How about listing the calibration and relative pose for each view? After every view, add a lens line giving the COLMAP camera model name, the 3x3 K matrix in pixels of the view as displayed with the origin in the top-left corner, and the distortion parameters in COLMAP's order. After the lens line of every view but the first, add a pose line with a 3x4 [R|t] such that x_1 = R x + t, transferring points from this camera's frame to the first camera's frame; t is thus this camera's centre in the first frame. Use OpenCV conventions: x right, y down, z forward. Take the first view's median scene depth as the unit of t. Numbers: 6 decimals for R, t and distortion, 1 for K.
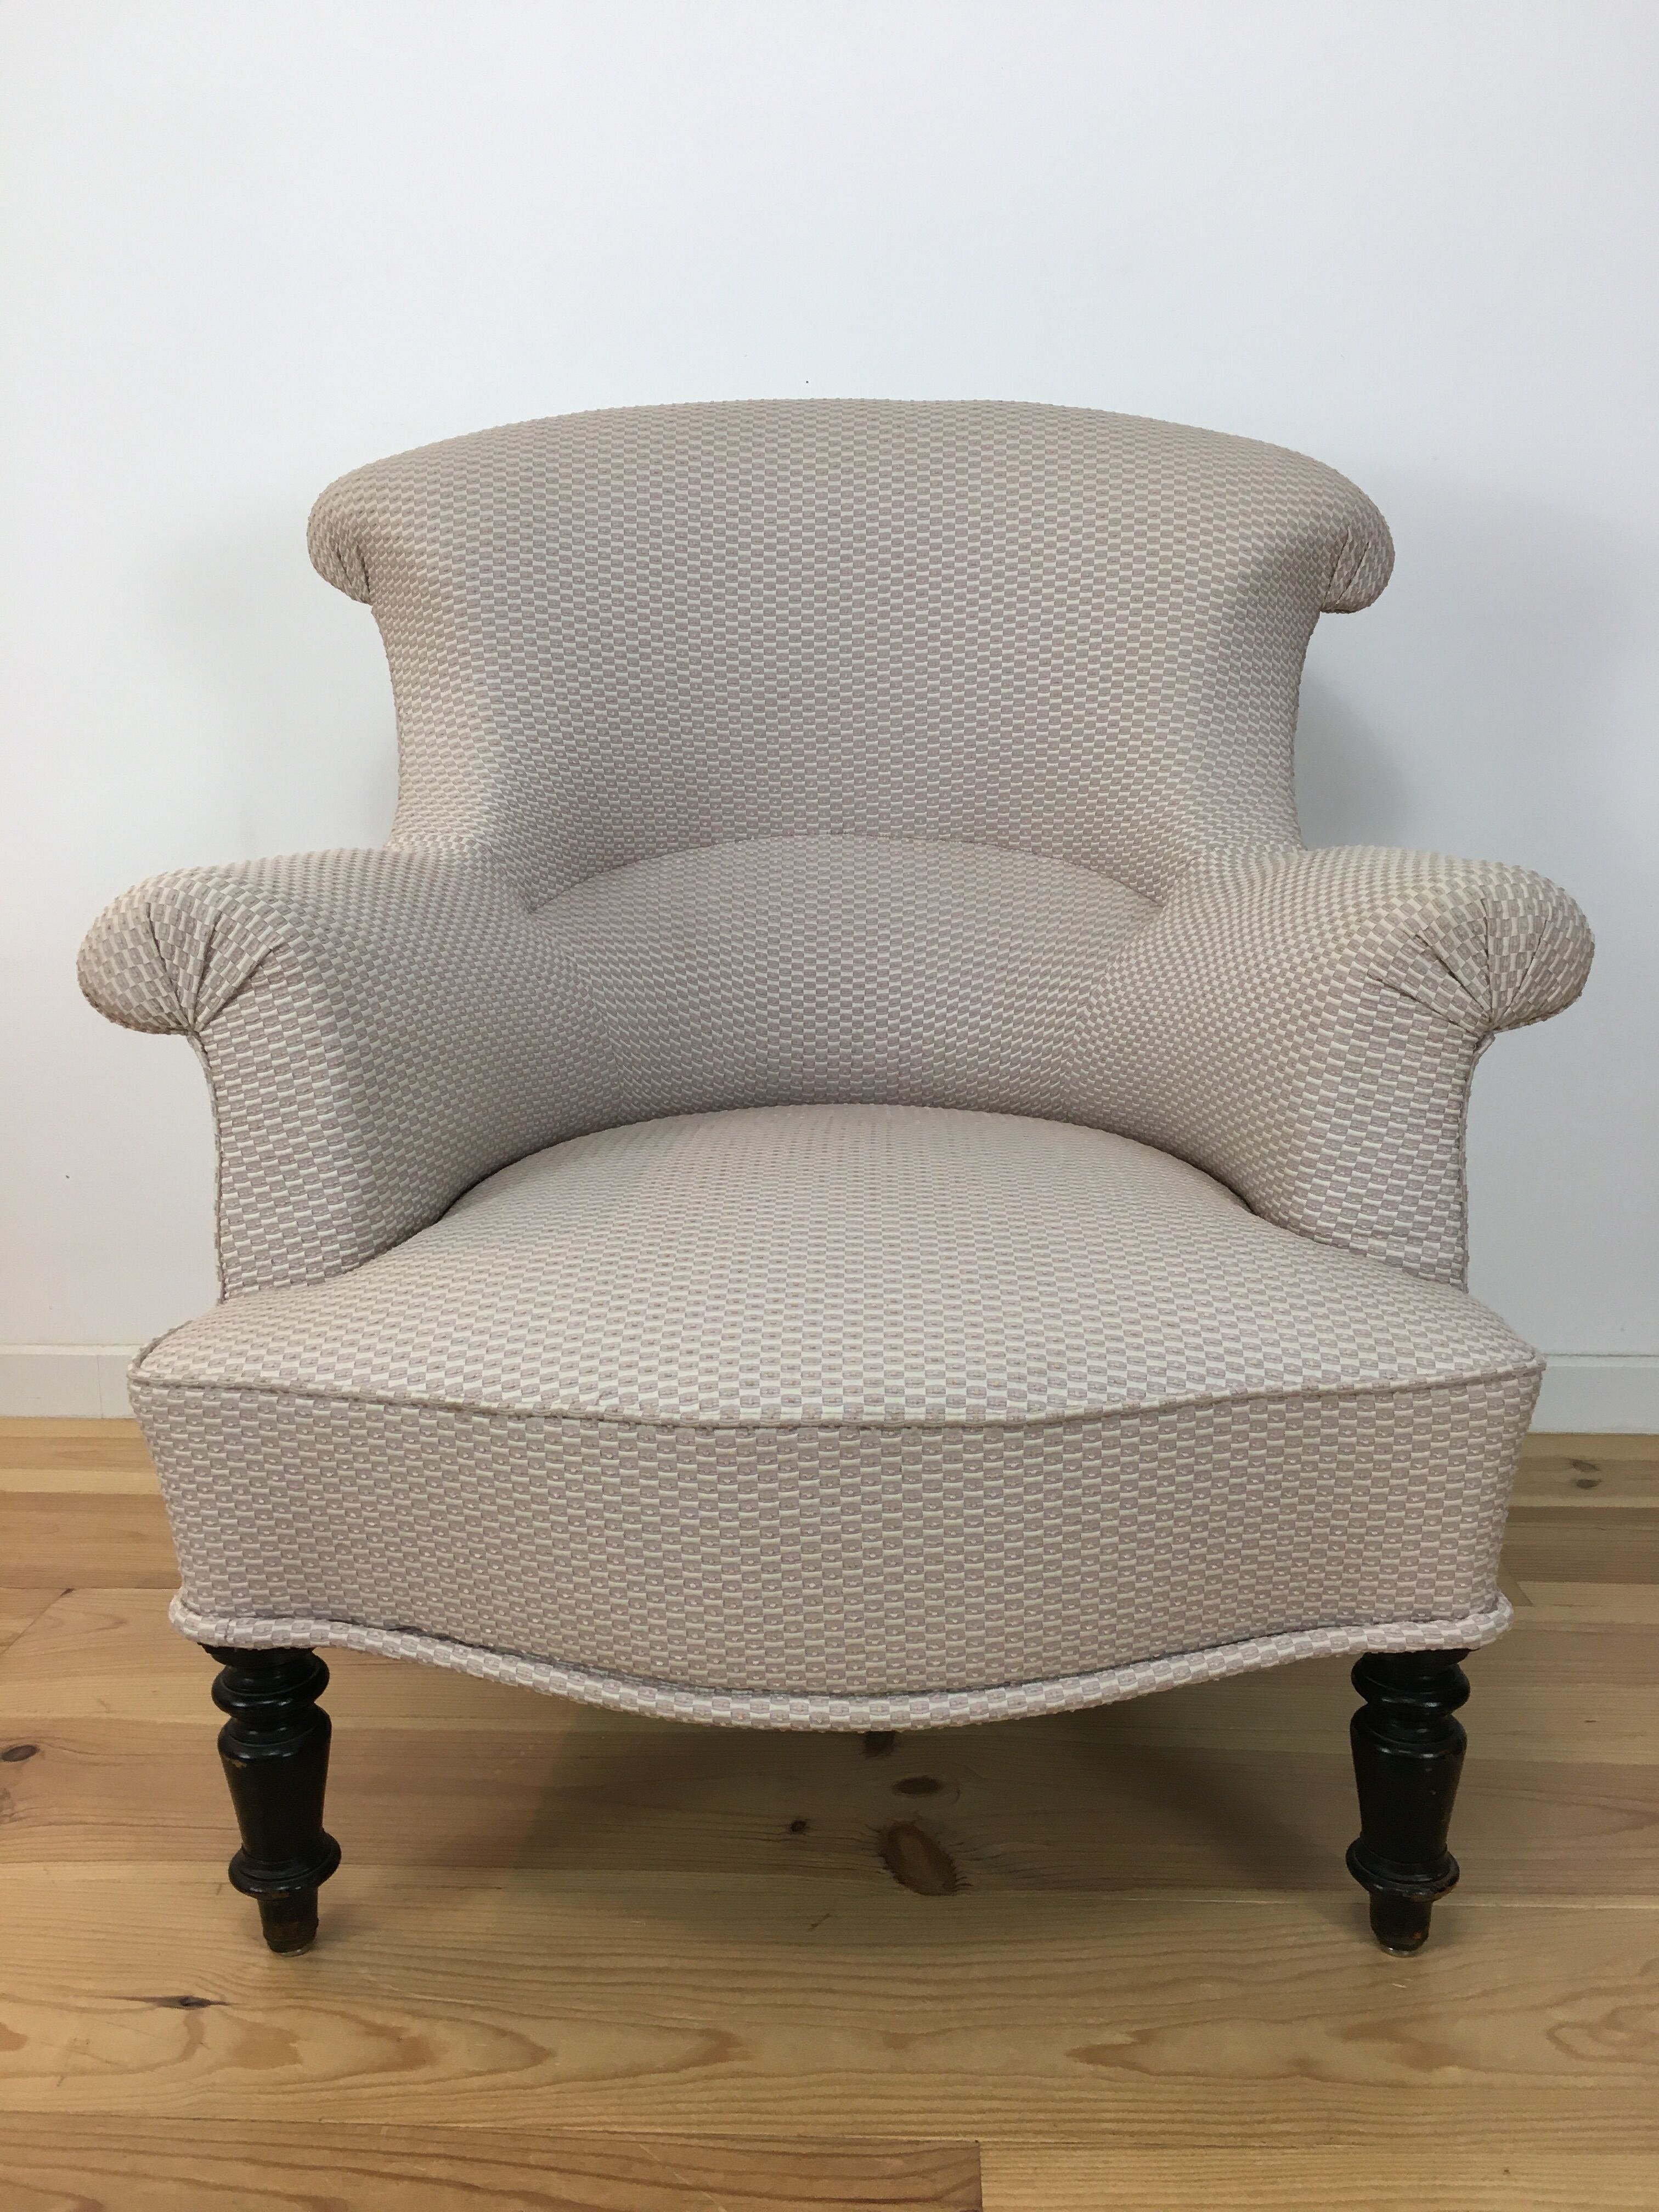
lens RADIAL K [[1883.5, 0, 827.4], [0, 1883.5, 1099.3], [0, 0, 1]] dist [0.078081, -0.151812]
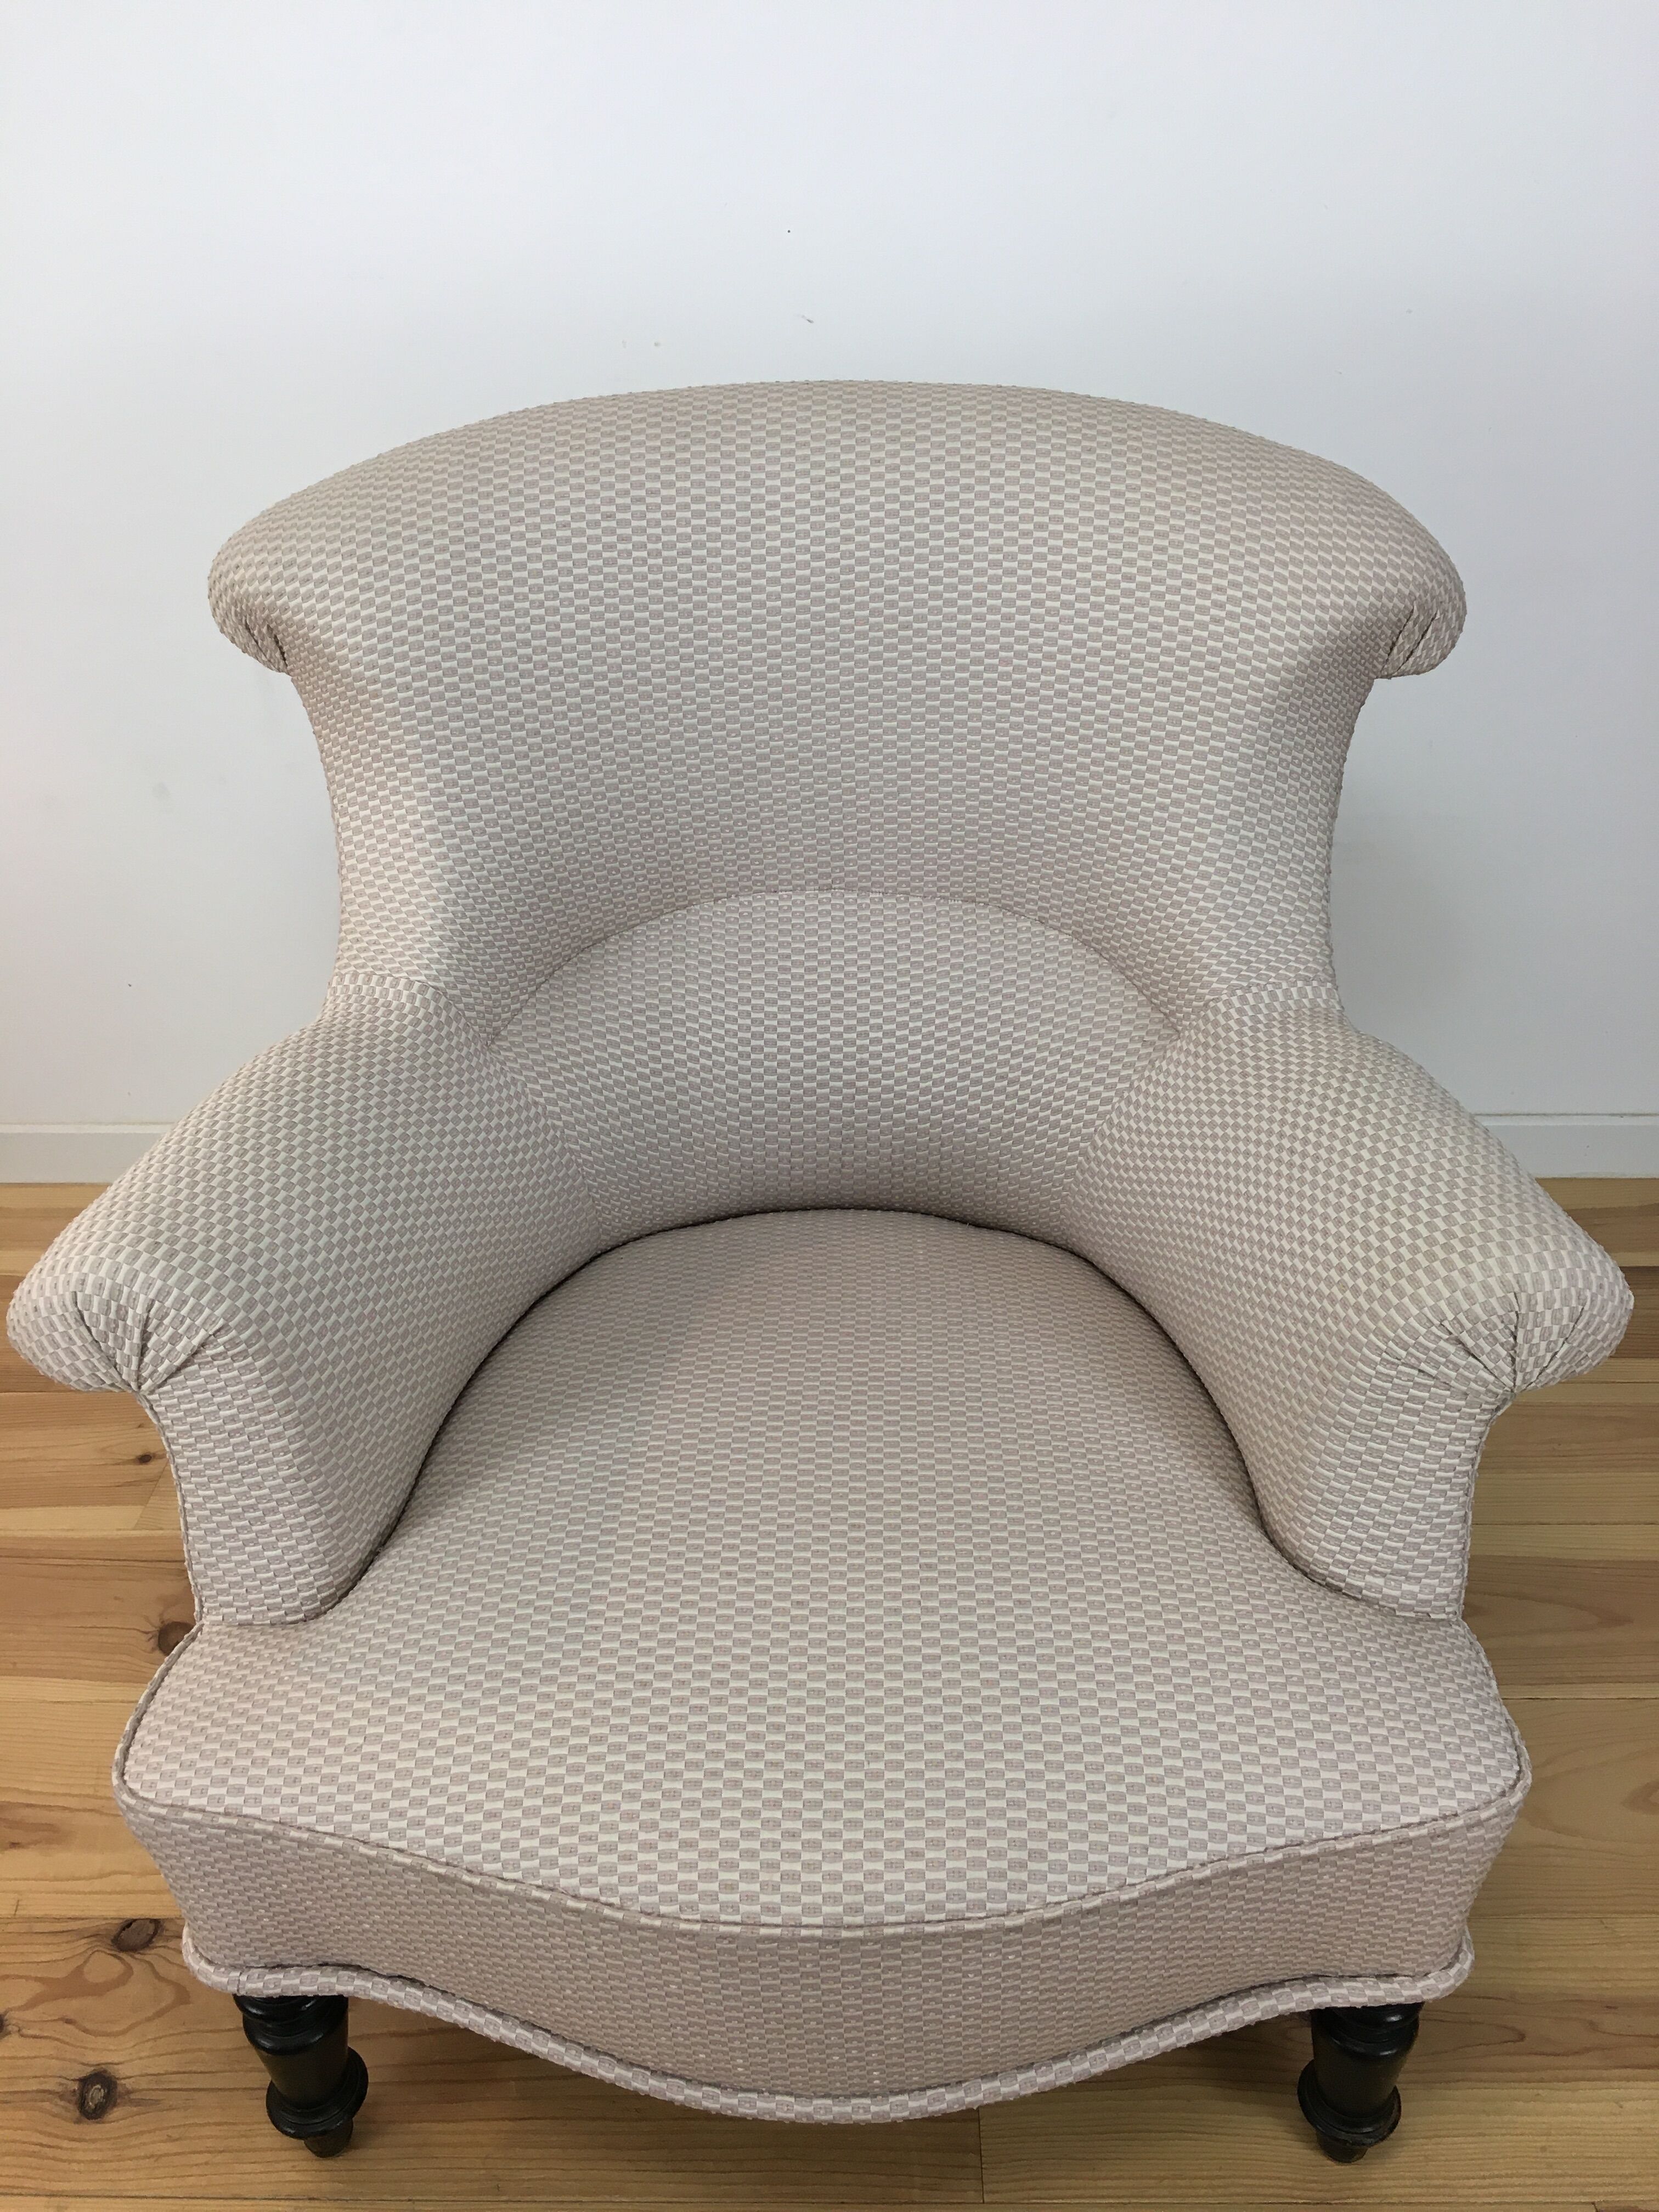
lens RADIAL K [[1883.5, 0, 827.4], [0, 1883.5, 1099.3], [0, 0, 1]] dist [0.078081, -0.151812]
pose [[0.999944, -0.006763, -0.008158, 0.018400], [0.008954, 0.950944, 0.309234, -0.470999], [0.005666, -0.309289, 0.950951, 0.146972]]
